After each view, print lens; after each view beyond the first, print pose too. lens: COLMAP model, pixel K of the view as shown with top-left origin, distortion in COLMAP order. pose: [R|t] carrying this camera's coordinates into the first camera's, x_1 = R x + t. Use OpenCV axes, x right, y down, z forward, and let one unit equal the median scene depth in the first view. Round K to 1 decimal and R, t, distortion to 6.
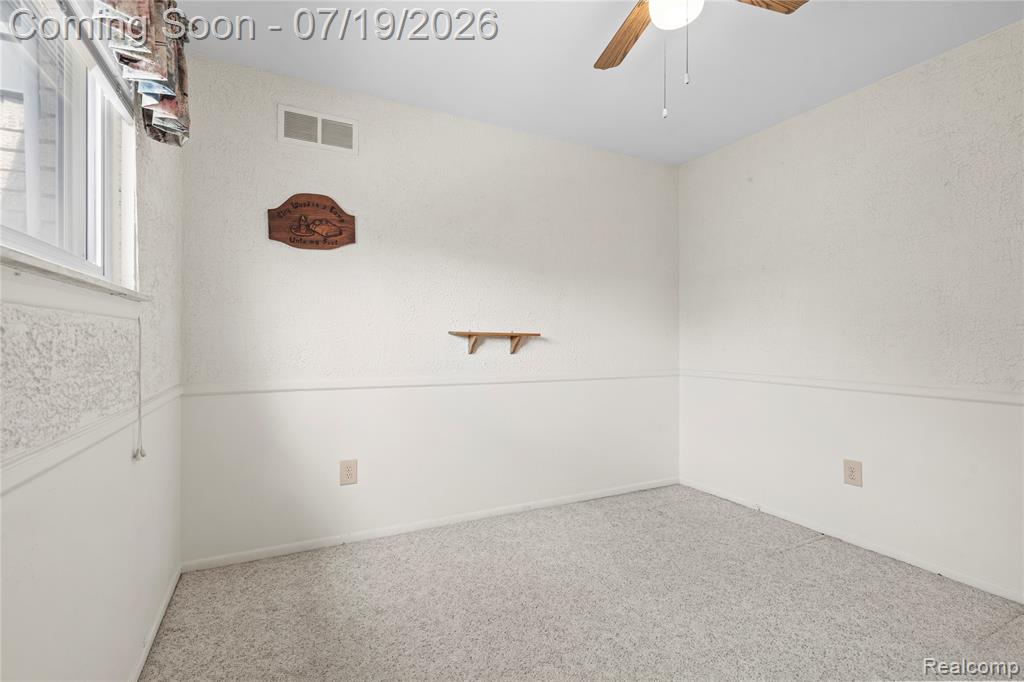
lens RADIAL K [[469.2, 0, 509.8], [0, 469.2, 337.5], [0, 0, 1]] dist [0.000934, -0.001680]
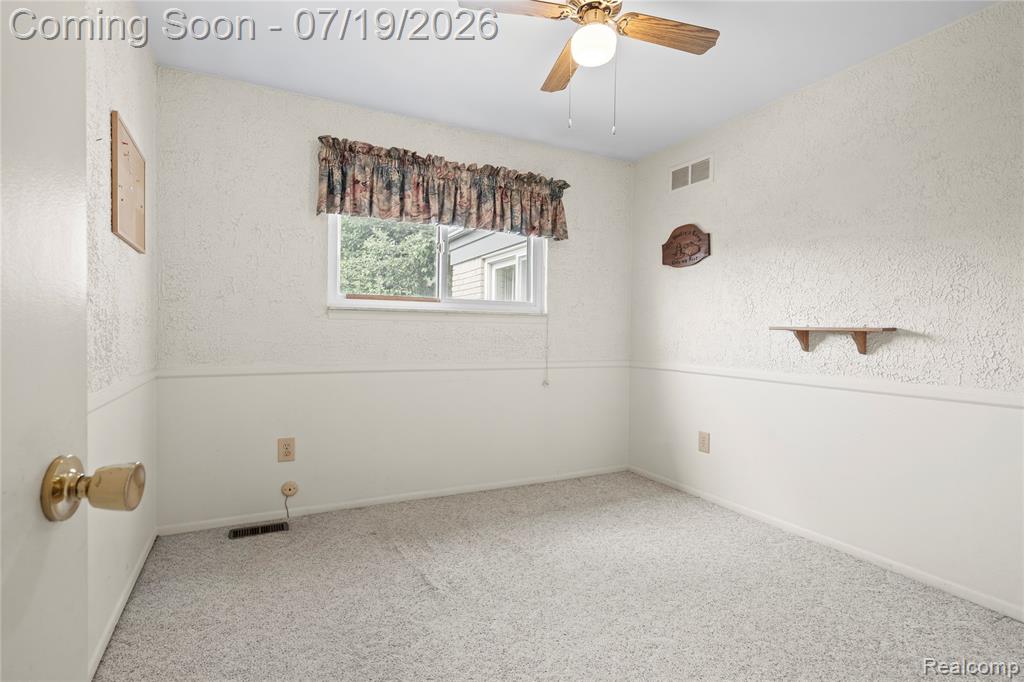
lens RADIAL K [[501.1, 0, 512.5], [0, 501.1, 337.7], [0, 0, 1]] dist [0.019077, 0.000053]
pose [[0.029382, 0.012634, -0.999488, 0.987312], [-0.009940, 0.999874, 0.012347, 0.001270], [0.999519, 0.009573, 0.029504, 0.465979]]
